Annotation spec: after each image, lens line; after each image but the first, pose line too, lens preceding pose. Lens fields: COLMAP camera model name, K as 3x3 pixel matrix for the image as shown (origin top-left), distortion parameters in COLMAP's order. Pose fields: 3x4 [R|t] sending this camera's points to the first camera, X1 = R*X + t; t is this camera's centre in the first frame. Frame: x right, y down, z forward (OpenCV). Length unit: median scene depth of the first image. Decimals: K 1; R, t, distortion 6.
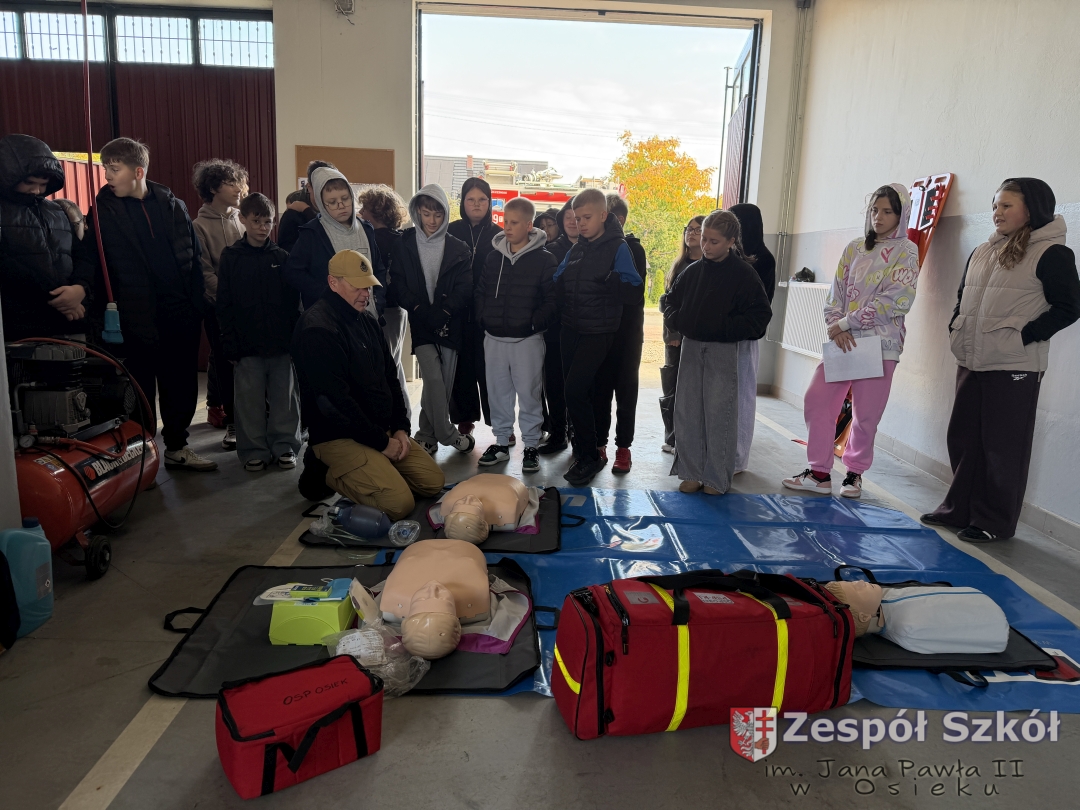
lens RADIAL K [[762.2, 0, 545.6], [0, 762.2, 399.3], [0, 0, 1]] dist [0.046827, -0.040838]
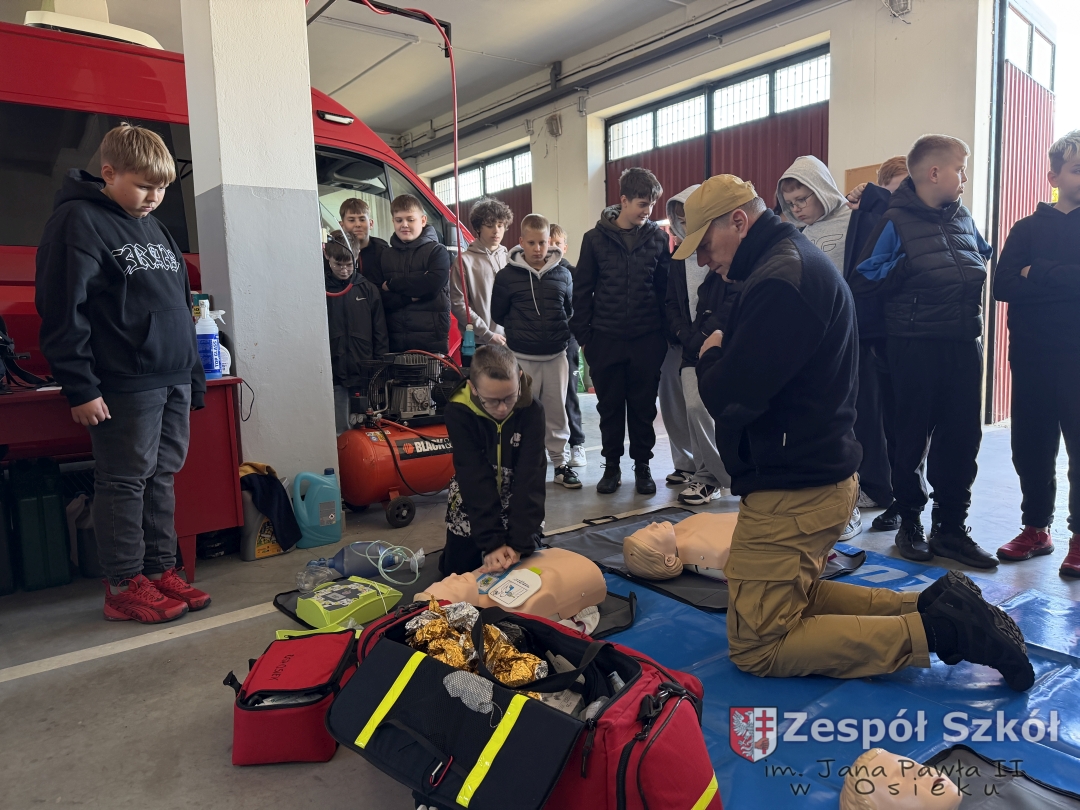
lens RADIAL K [[761.2, 0, 538.6], [0, 761.2, 405.4], [0, 0, 1]] dist [0.048753, -0.051521]
pose [[0.582310, 0.041669, -0.811898, 0.551376], [-0.090790, 0.995772, -0.014011, 0.017184], [0.807882, 0.081871, 0.583631, 0.375154]]
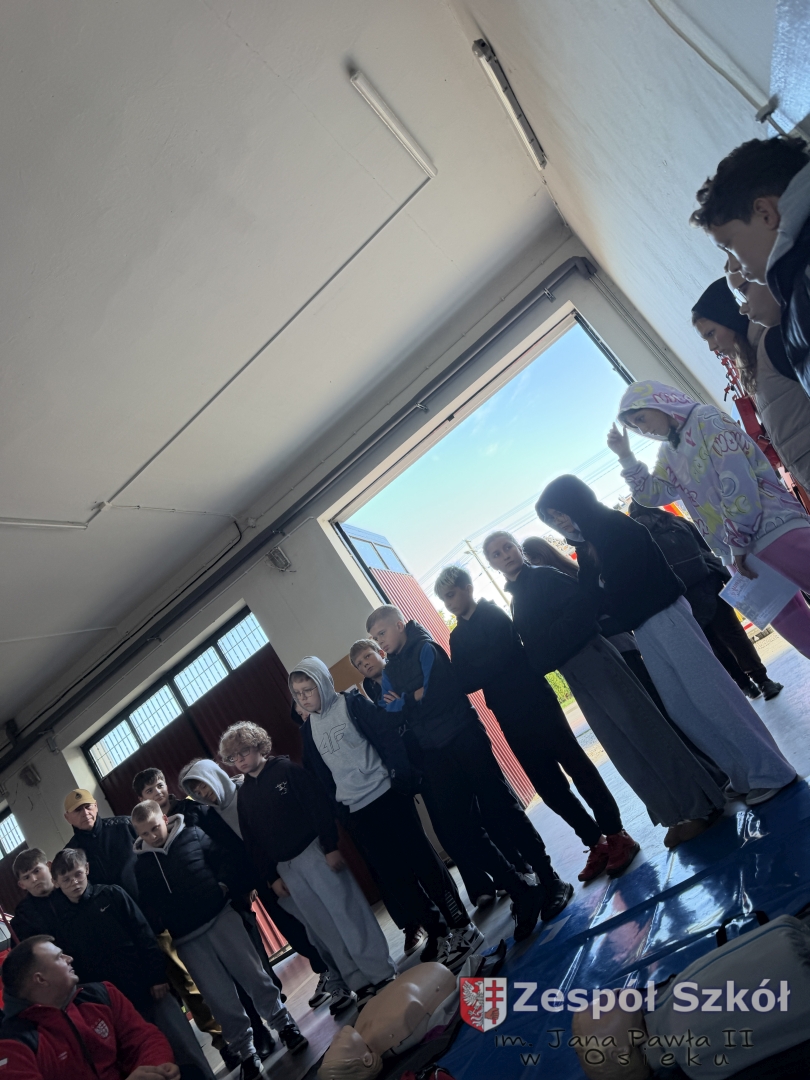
lens RADIAL K [[752.1, 0, 408.8], [0, 752.1, 557.7], [0, 0, 1]] dist [0.114044, -0.197738]
pose [[0.712583, -0.616816, -0.334311, 0.614788], [0.485255, 0.777455, -0.400114, 0.095425], [0.506708, 0.122889, 0.853314, 0.230506]]
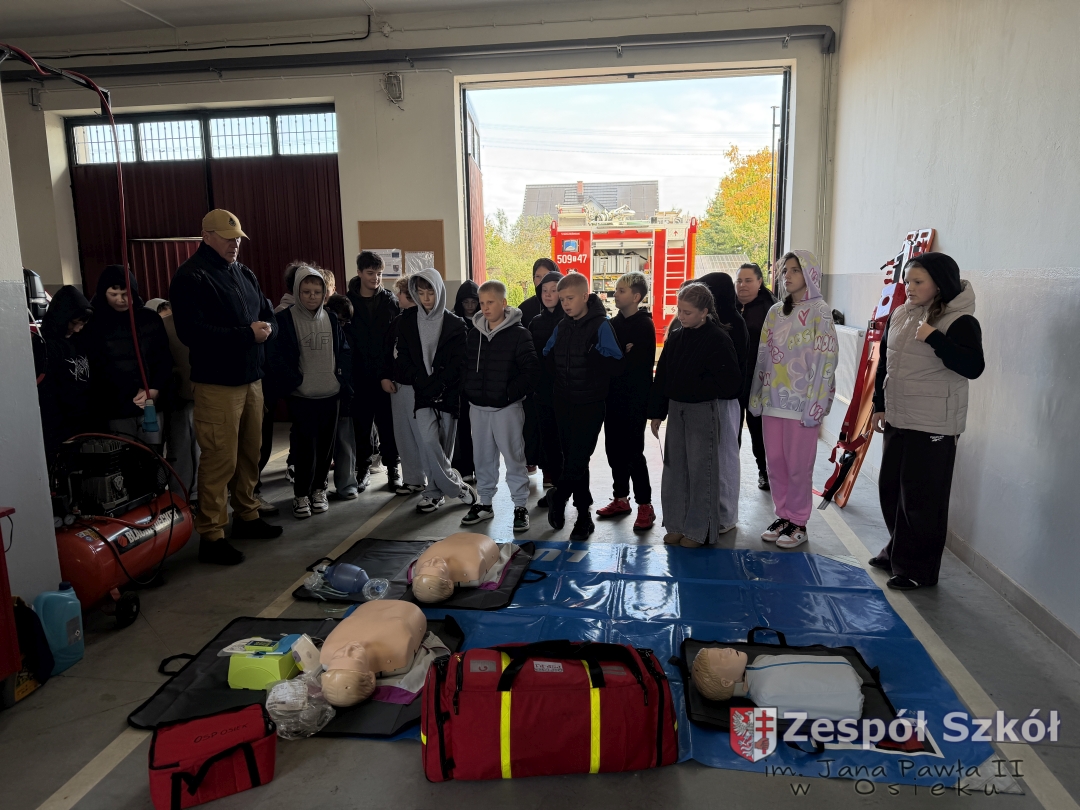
lens RADIAL K [[761.2, 0, 538.6], [0, 761.2, 405.4], [0, 0, 1]] dist [0.048753, -0.051521]
pose [[0.985090, -0.023569, -0.170415, 0.275010], [0.020910, 0.999630, -0.017383, -0.083125], [0.170762, 0.013561, 0.985219, -0.116669]]
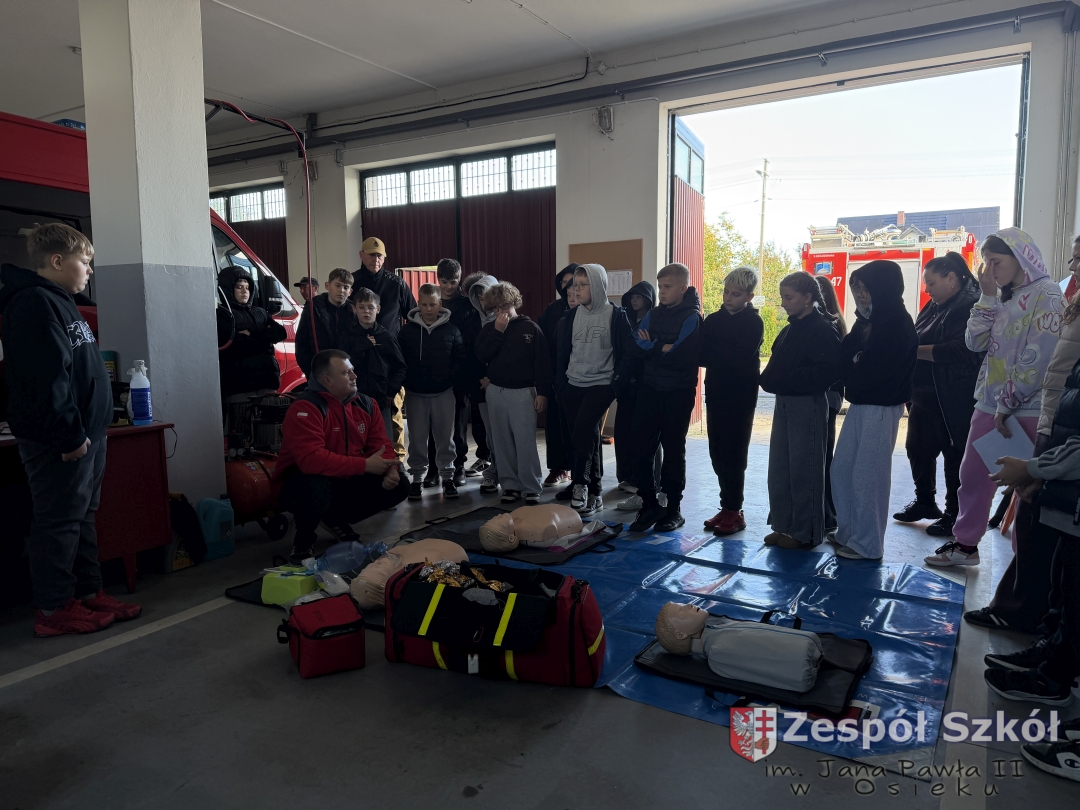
lens RADIAL K [[756.0, 0, 540.0], [0, 756.0, 411.8], [0, 0, 1]] dist [0.103414, -0.121685]
pose [[0.846003, 0.016011, -0.532937, 0.670200], [-0.054788, 0.996868, -0.057023, 0.022680], [0.530355, 0.077440, 0.844231, -0.076625]]
